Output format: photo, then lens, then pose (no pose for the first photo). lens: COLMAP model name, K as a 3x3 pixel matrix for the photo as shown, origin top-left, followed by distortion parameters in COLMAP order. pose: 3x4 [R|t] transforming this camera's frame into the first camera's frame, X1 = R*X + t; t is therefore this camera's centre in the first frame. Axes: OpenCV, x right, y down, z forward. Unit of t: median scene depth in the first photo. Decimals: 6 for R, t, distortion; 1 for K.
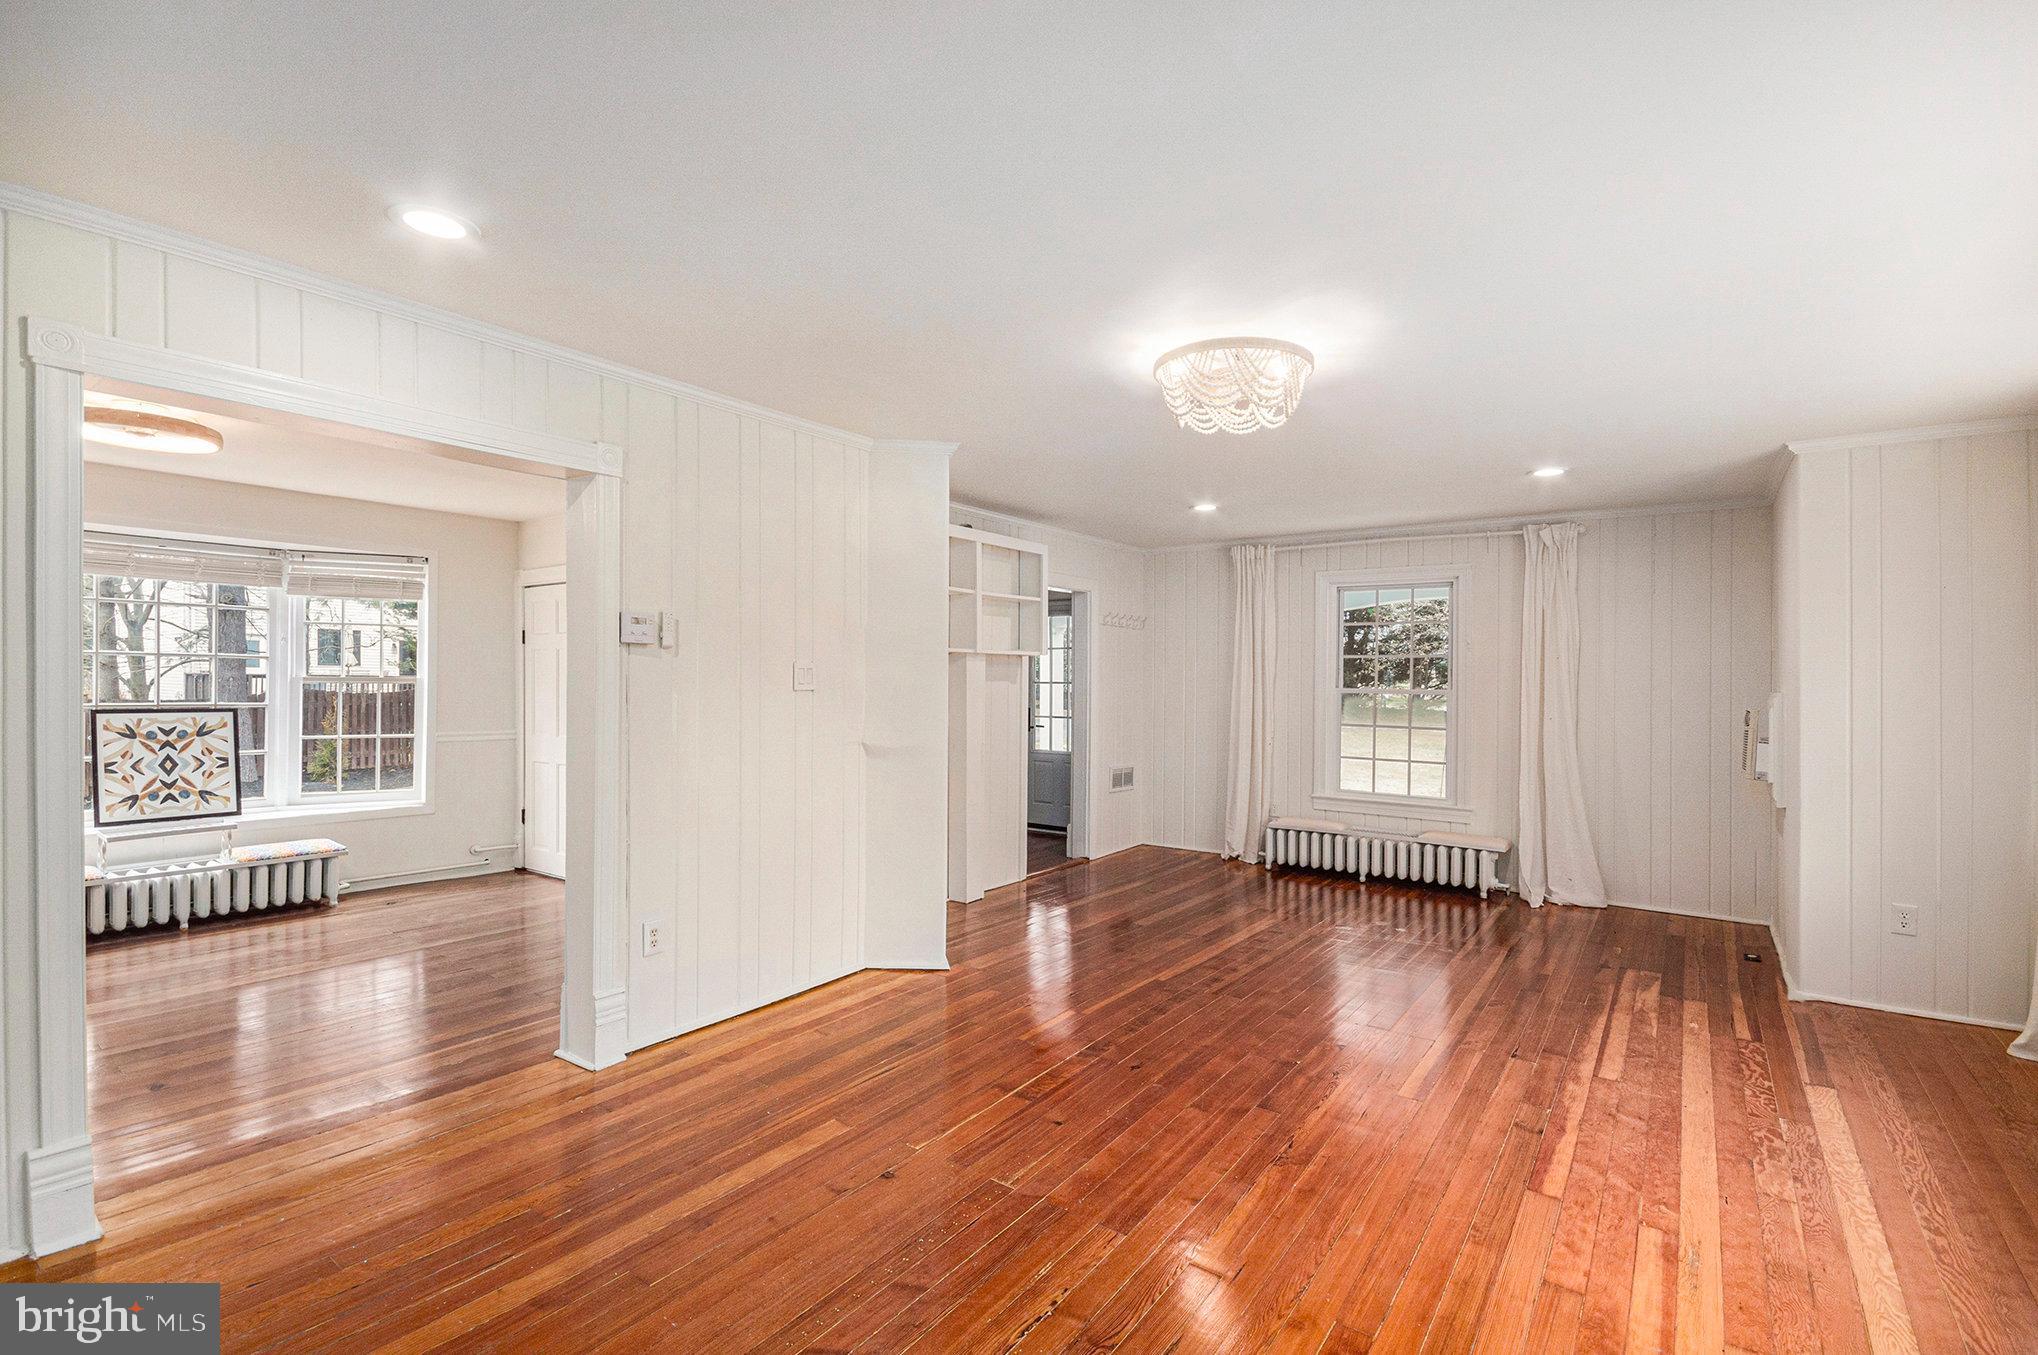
lens RADIAL K [[921.1, 0, 1049.0], [0, 921.1, 693.7], [0, 0, 1]] dist [-0.000259, -0.012056]
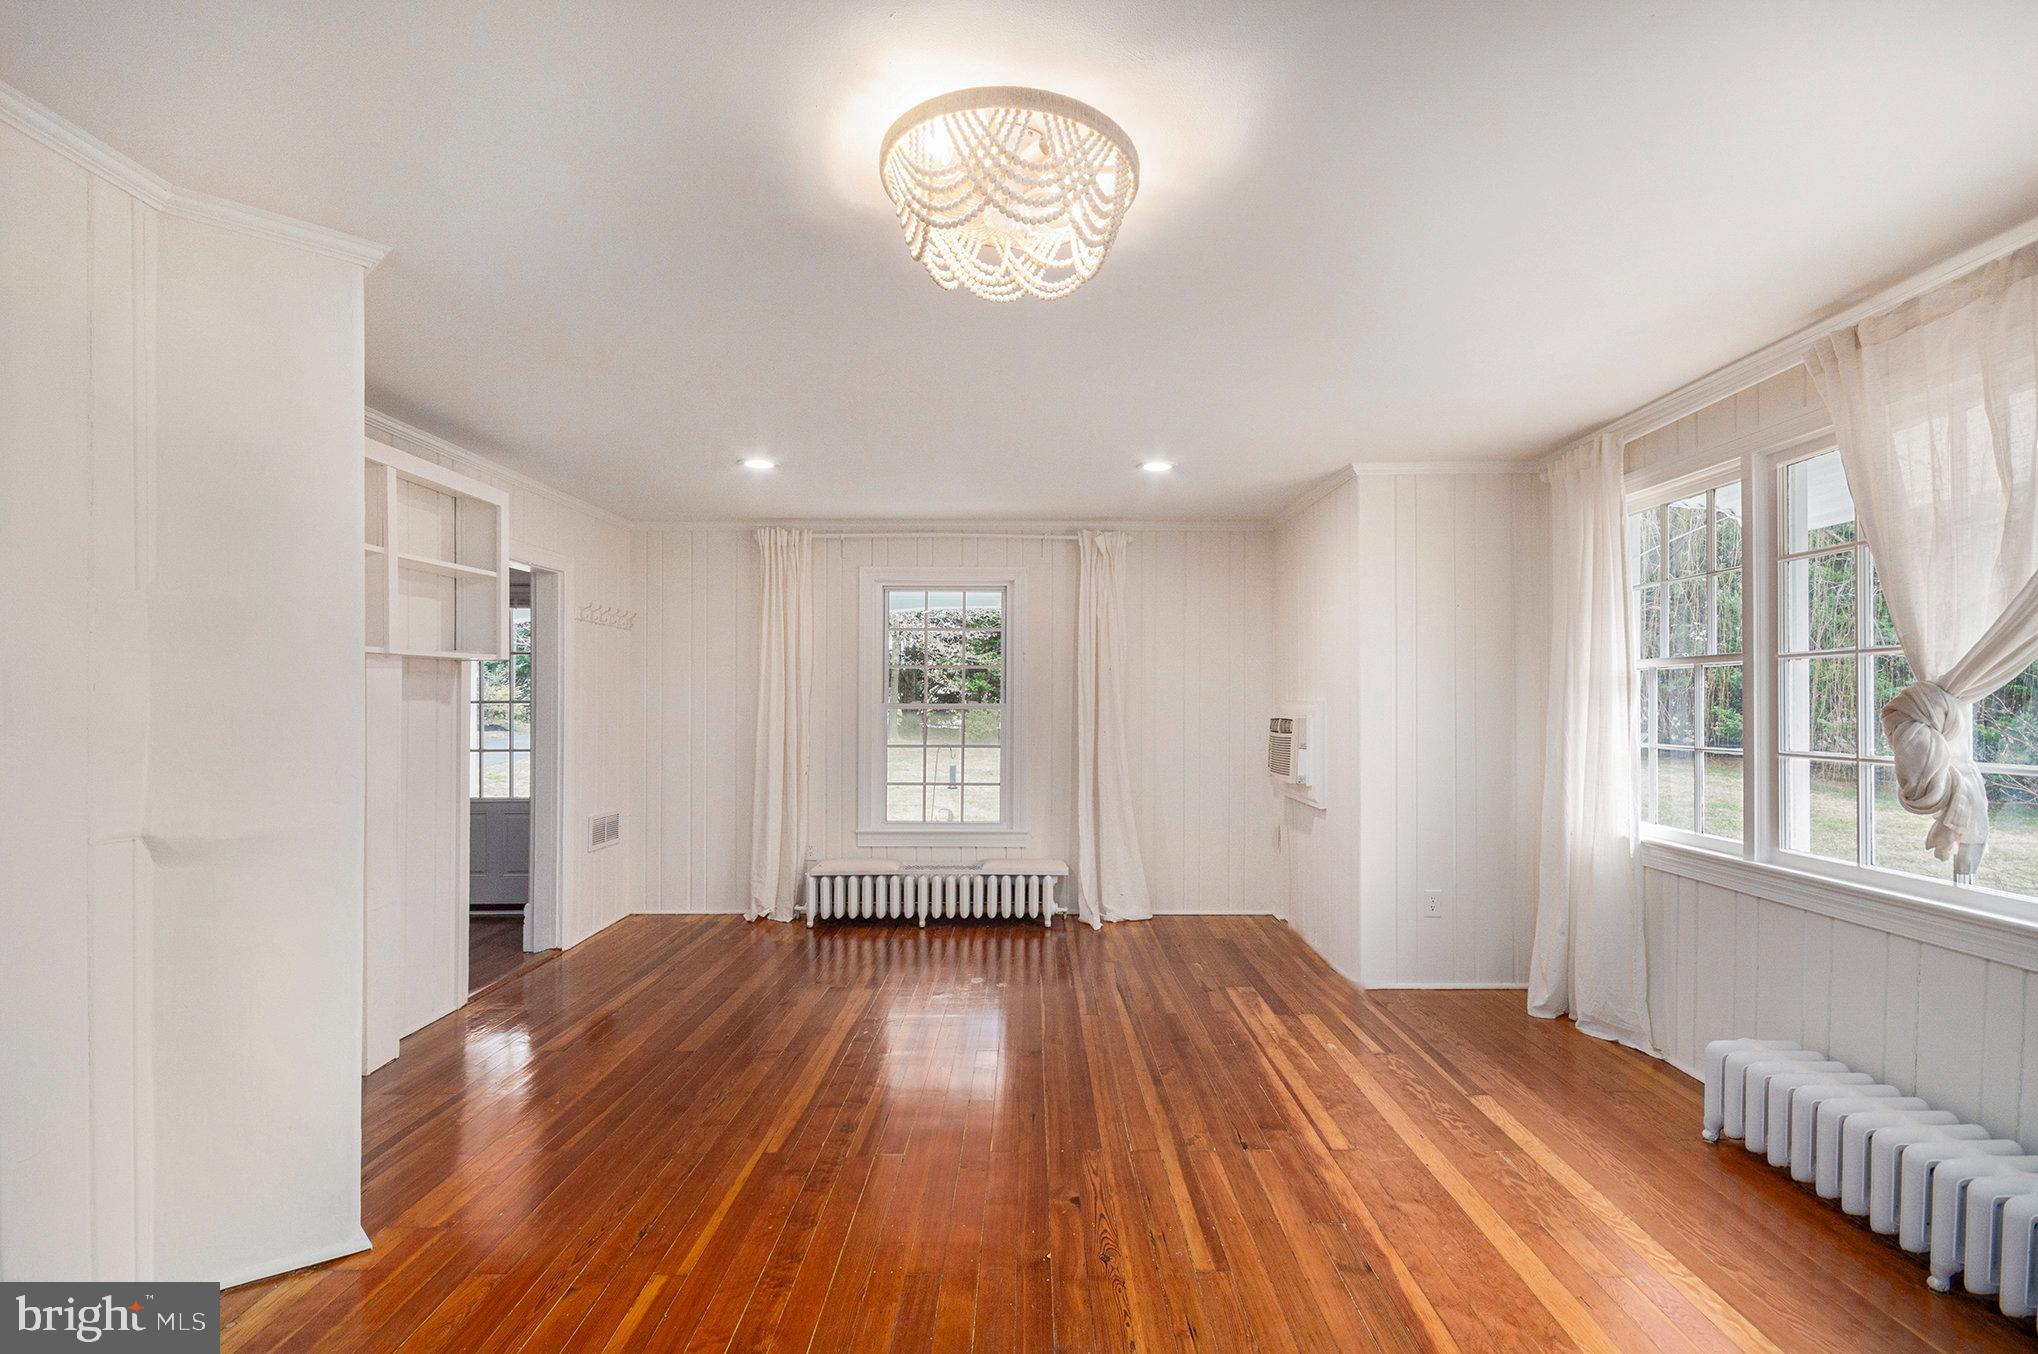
lens RADIAL K [[905.3, 0, 1024.6], [0, 905.3, 696.4], [0, 0, 1]] dist [0.000448, 0.000067]
pose [[0.821632, -0.010356, 0.569925, -0.067287], [0.018174, 0.999803, -0.008032, -0.003829], [-0.569729, 0.016957, 0.821658, 0.256044]]
